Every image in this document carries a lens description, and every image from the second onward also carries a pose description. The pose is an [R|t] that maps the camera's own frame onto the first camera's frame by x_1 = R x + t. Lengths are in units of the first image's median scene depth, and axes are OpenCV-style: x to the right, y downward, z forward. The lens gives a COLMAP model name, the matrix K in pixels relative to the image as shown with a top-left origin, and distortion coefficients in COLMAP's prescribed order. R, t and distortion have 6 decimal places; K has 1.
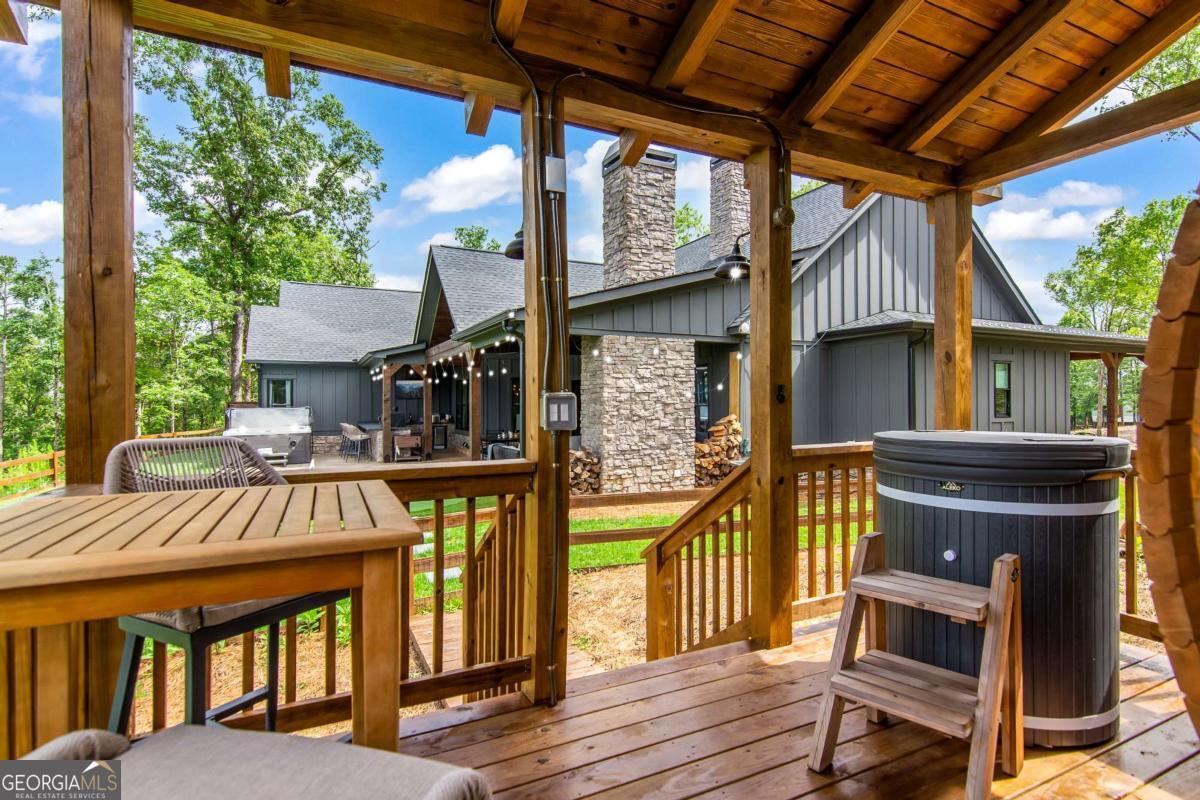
lens RADIAL K [[600.7, 0, 600.0], [0, 600.7, 400.0], [0, 0, 1]] dist [-0.002300, 0.000083]
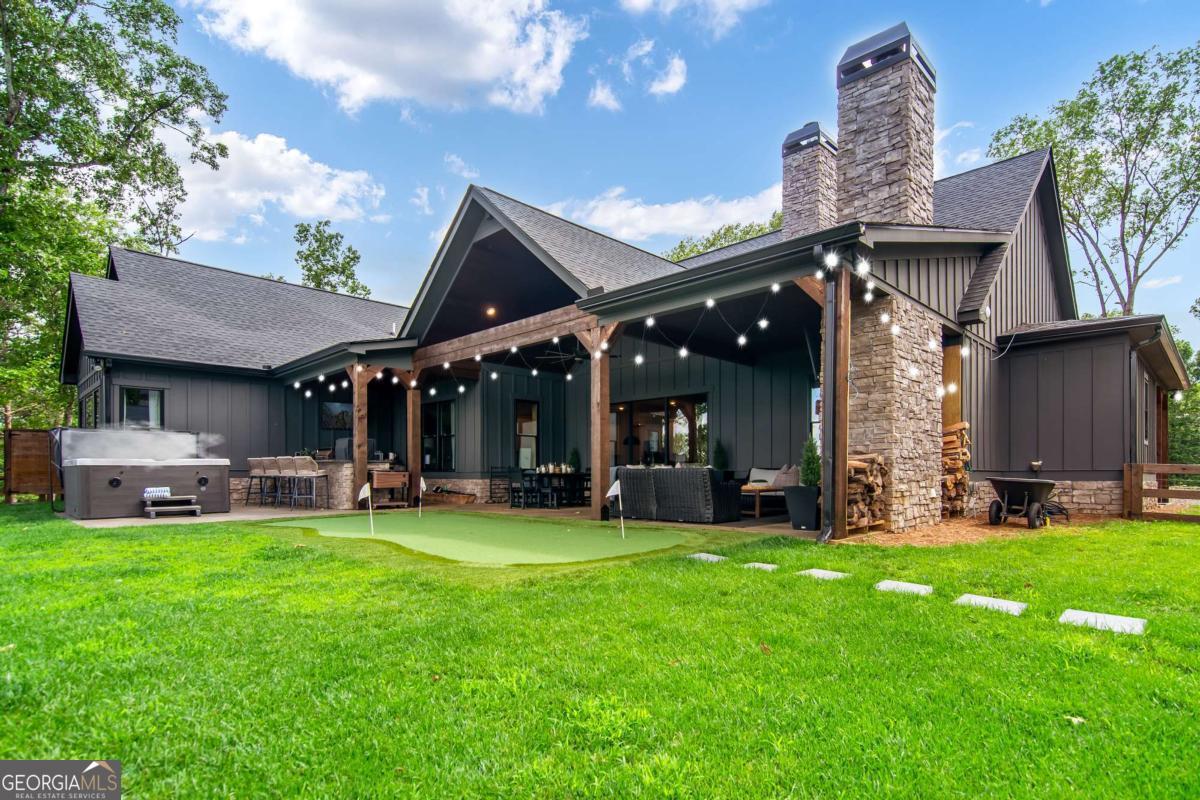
lens RADIAL K [[636.2, 0, 605.1], [0, 636.2, 478.2], [0, 0, 1]] dist [0.003041, 0.000496]
pose [[0.945344, 0.004320, 0.326045, -0.523518], [-0.005840, 0.999976, 0.003683, 0.102236], [-0.326021, -0.005385, 0.945347, 0.364373]]
